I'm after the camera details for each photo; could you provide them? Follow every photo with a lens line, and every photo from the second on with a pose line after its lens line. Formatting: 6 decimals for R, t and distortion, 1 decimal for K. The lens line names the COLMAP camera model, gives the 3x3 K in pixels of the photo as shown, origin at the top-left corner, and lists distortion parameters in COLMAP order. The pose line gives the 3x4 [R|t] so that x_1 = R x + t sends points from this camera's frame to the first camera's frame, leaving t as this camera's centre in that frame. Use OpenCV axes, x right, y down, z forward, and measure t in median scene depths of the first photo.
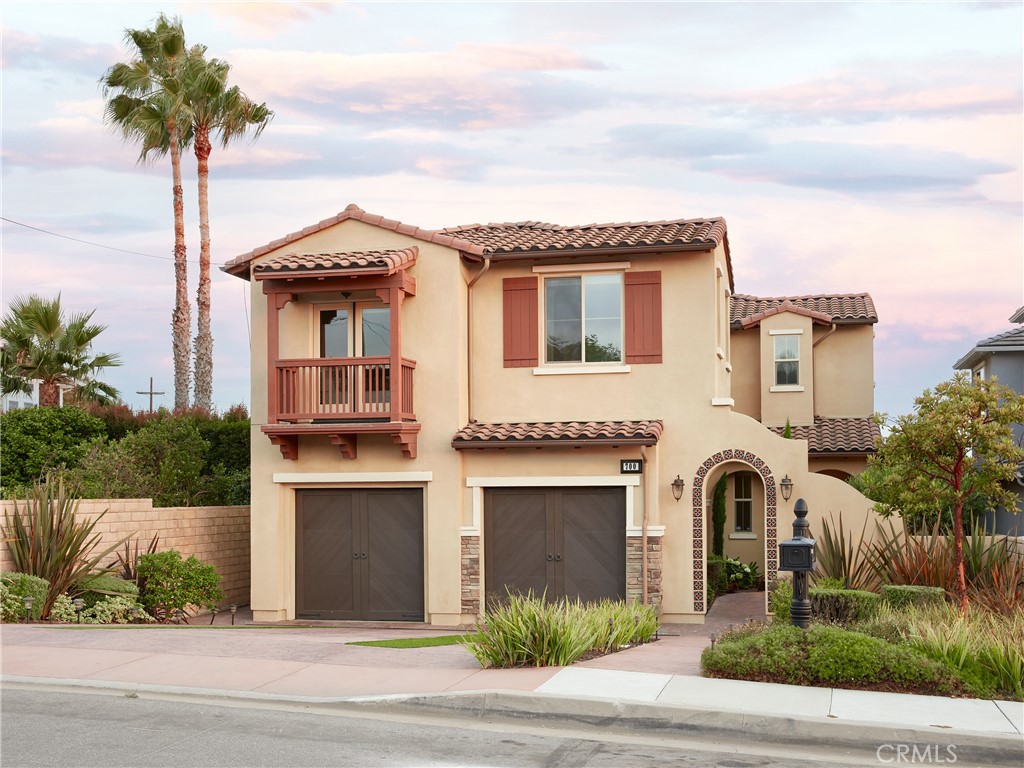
lens RADIAL K [[1032.7, 0, 536.0], [0, 1032.7, 410.4], [0, 0, 1]] dist [-0.004802, 0.000000]
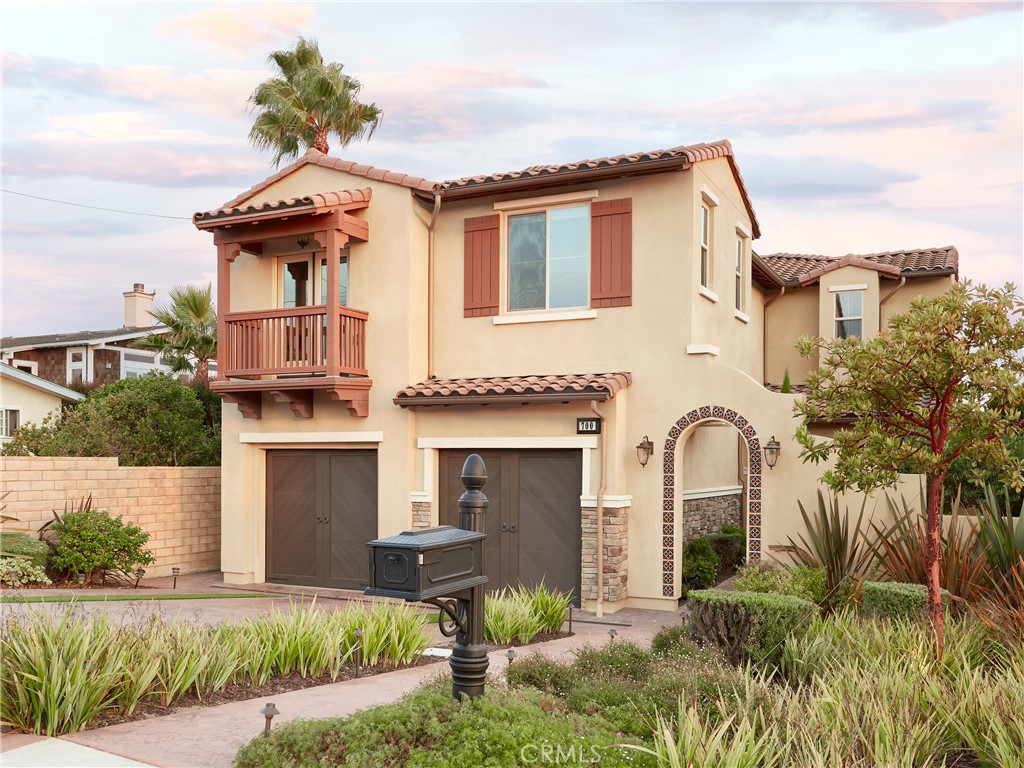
lens RADIAL K [[850.9, 0, 521.3], [0, 850.9, 428.1], [0, 0, 1]] dist [-0.007807, -0.002829]
pose [[0.975711, 0.003697, -0.219029, 0.185745], [0.005043, 0.999213, 0.039333, 0.026967], [0.219002, -0.039482, 0.974925, 0.285343]]
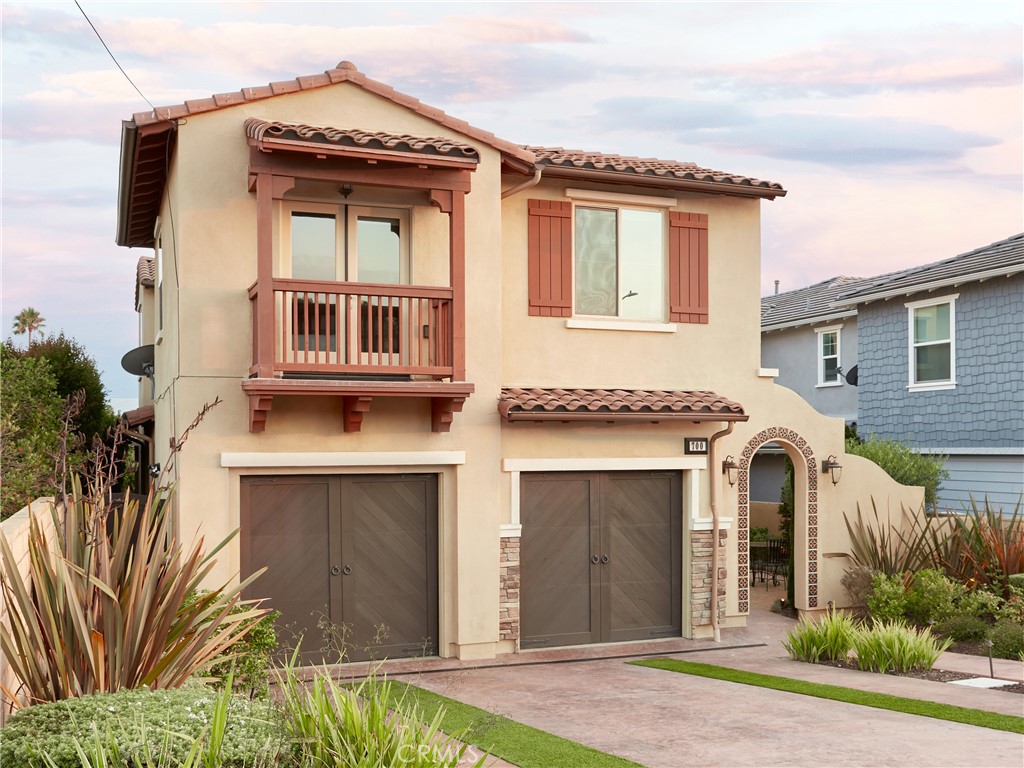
lens RADIAL K [[997.0, 0, 485.6], [0, 997.0, 405.0], [0, 0, 1]] dist [0.000339, 0.000000]
pose [[0.850128, 0.025378, 0.525964, -0.457353], [-0.042766, 0.998866, 0.020928, 0.011321], [-0.524836, -0.040285, 0.850249, 0.392043]]
